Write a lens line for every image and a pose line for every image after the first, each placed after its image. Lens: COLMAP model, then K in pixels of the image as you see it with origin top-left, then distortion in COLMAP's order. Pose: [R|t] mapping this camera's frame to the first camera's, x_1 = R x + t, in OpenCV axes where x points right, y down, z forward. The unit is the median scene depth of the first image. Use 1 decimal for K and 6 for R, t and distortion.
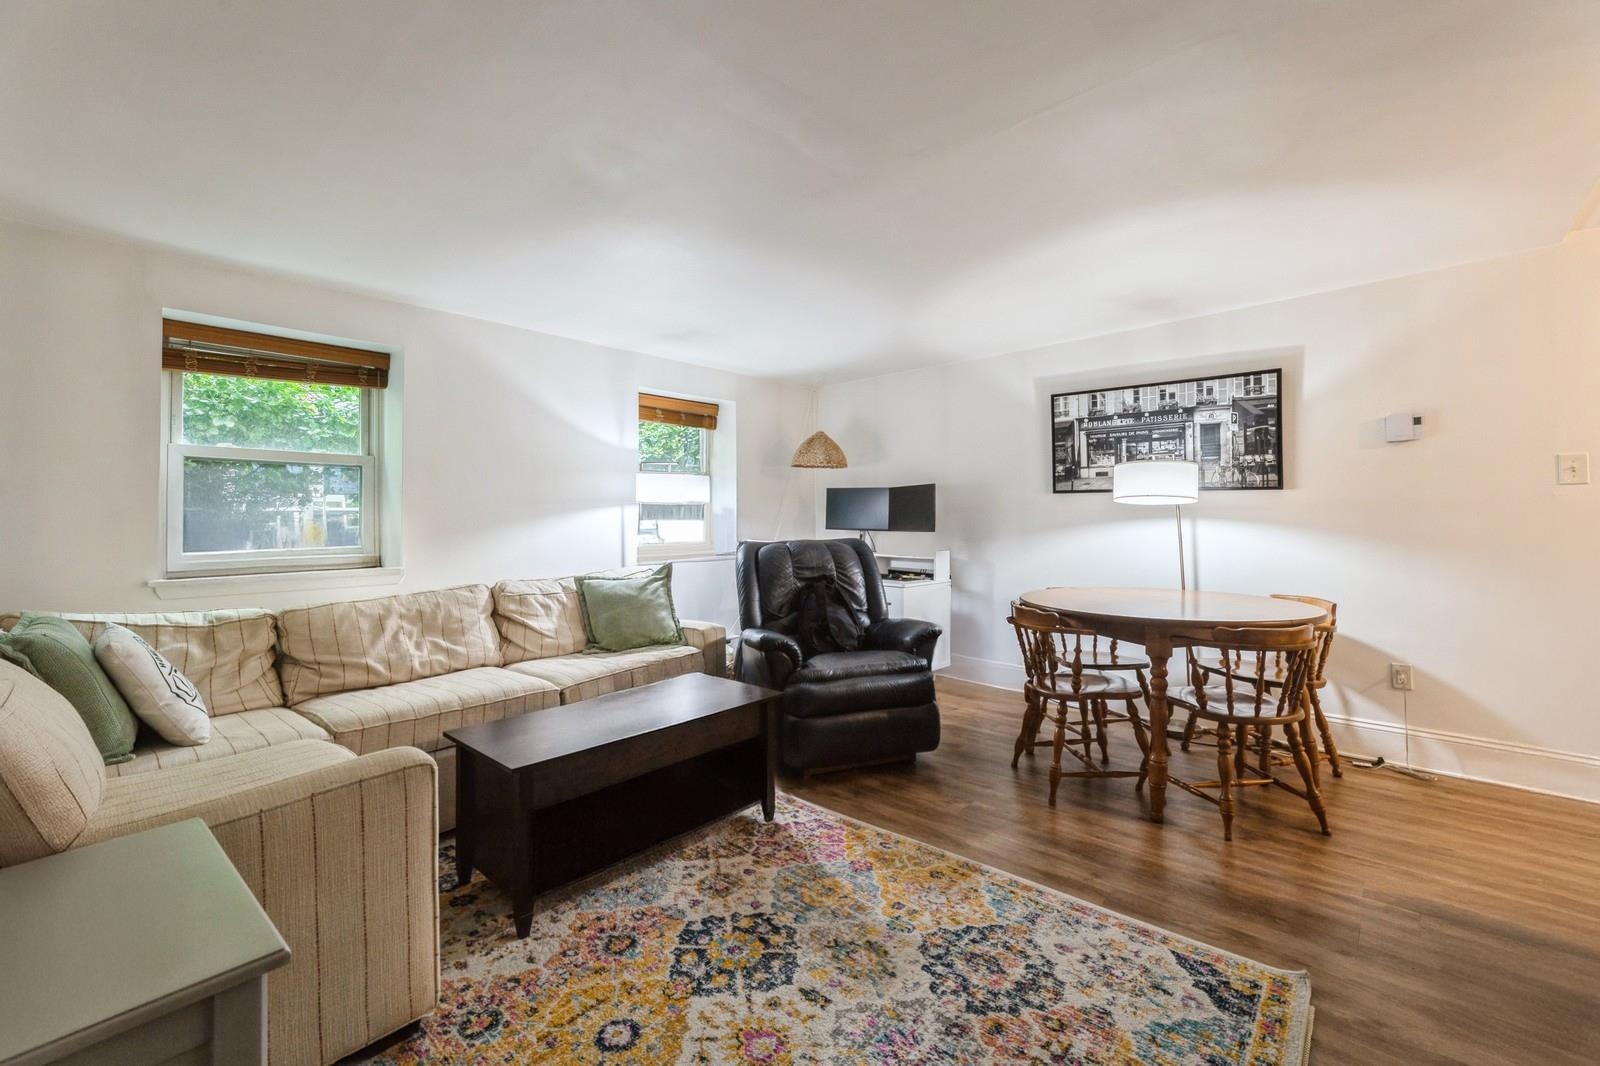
lens RADIAL K [[648.8, 0, 836.2], [0, 648.8, 504.3], [0, 0, 1]] dist [-0.000058, -0.001594]
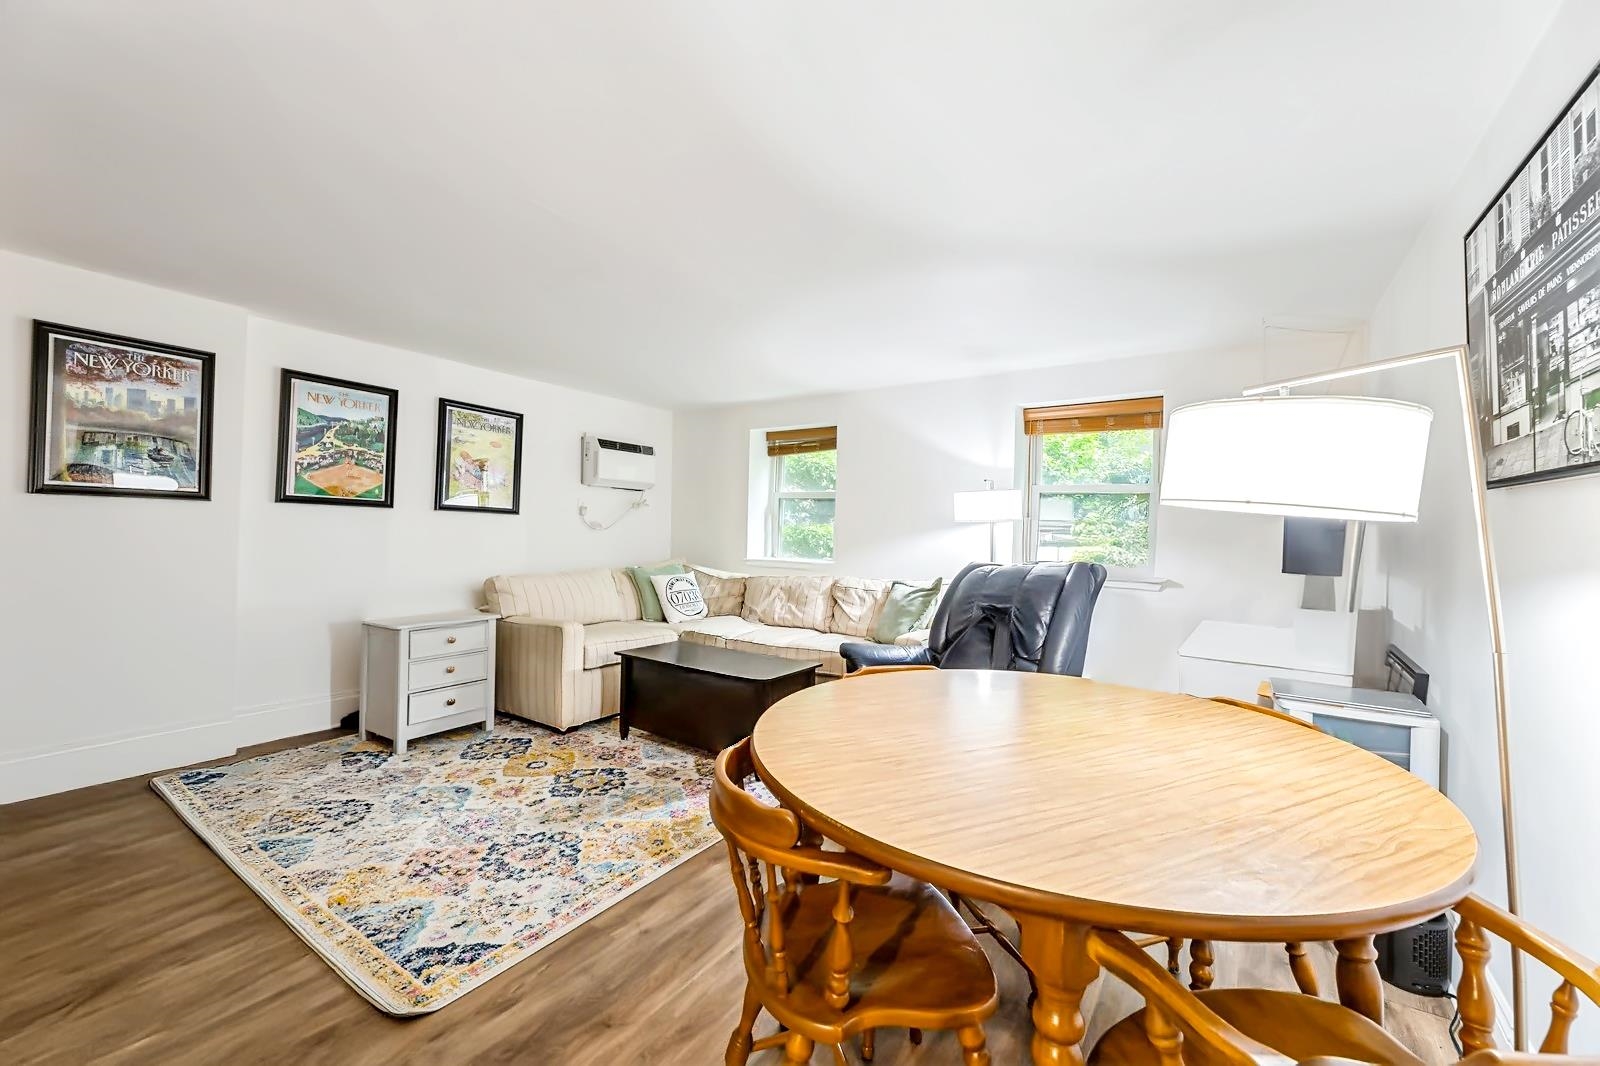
lens RADIAL K [[648.8, 0, 801.8], [0, 648.8, 523.3], [0, 0, 1]] dist [-0.000058, -0.001594]
pose [[0.117673, 0.000740, -0.993052, 1.534839], [0.002482, 0.999996, 0.001039, 0.002222], [0.993049, -0.002587, 0.117671, 1.289322]]
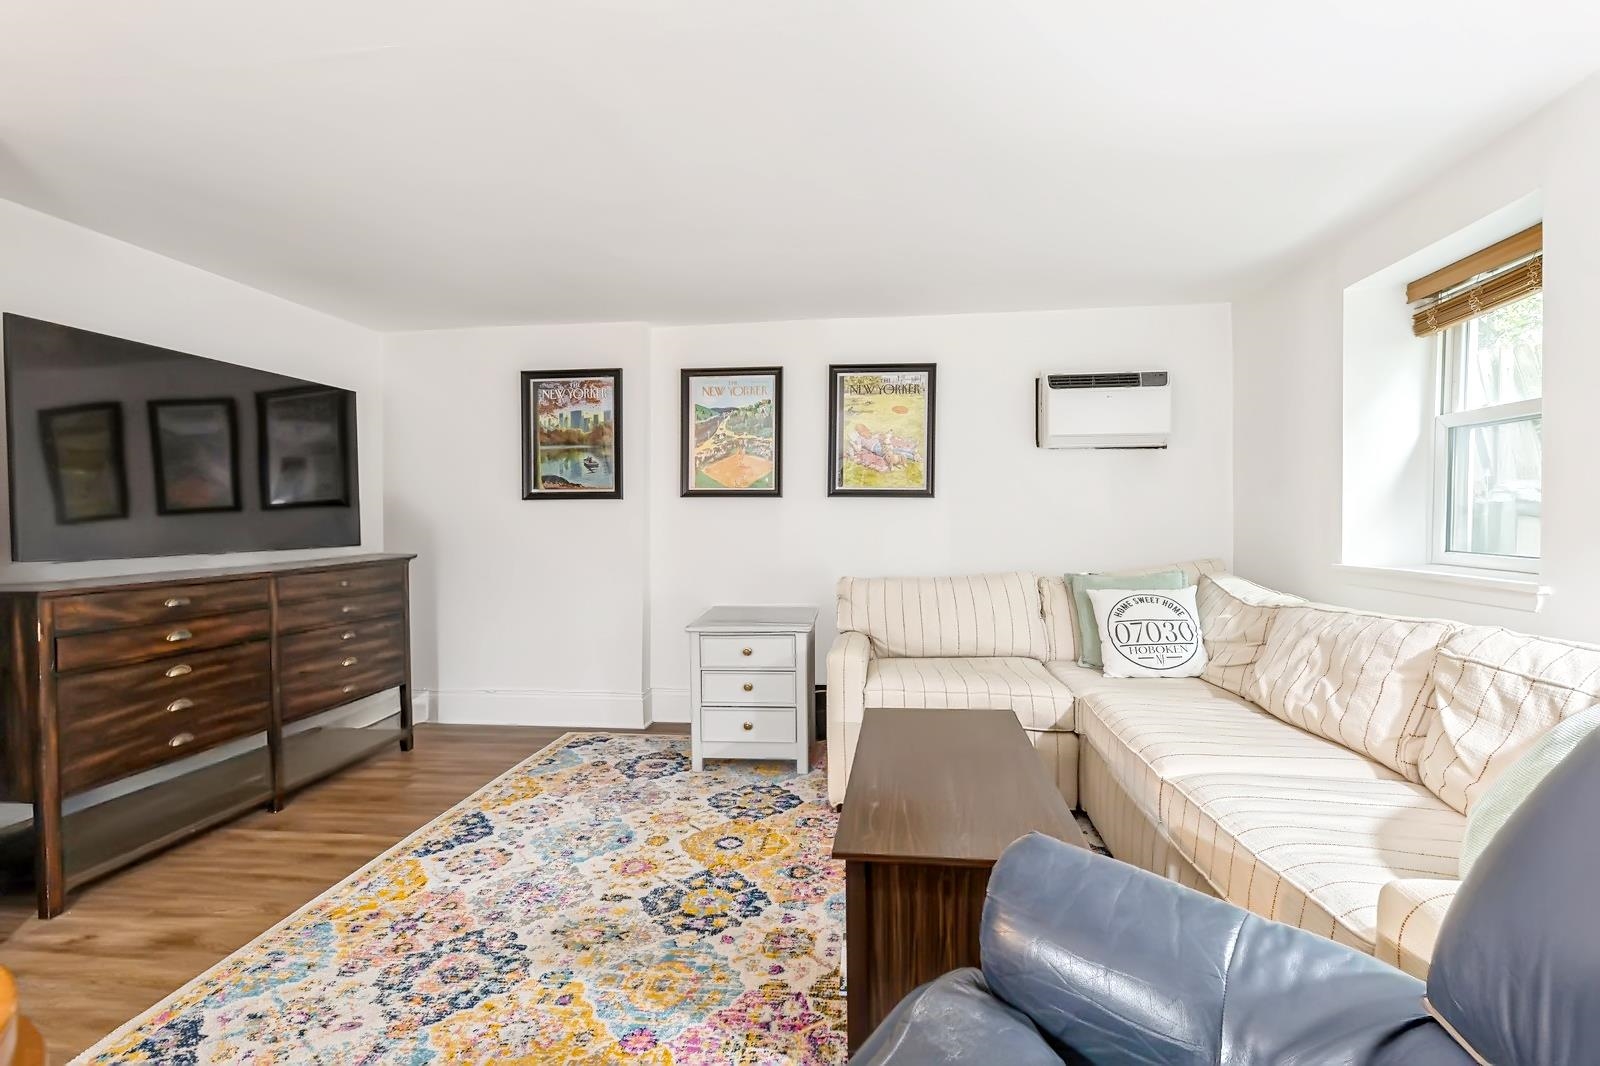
lens RADIAL K [[699.5, 0, 829.6], [0, 699.5, 527.0], [0, 0, 1]] dist [-0.002723, 0.000279]
pose [[-0.829072, 0.026509, -0.558514, 0.307944], [0.033145, 0.999449, -0.001763, 0.049115], [0.558159, -0.019974, -0.829493, 2.023087]]
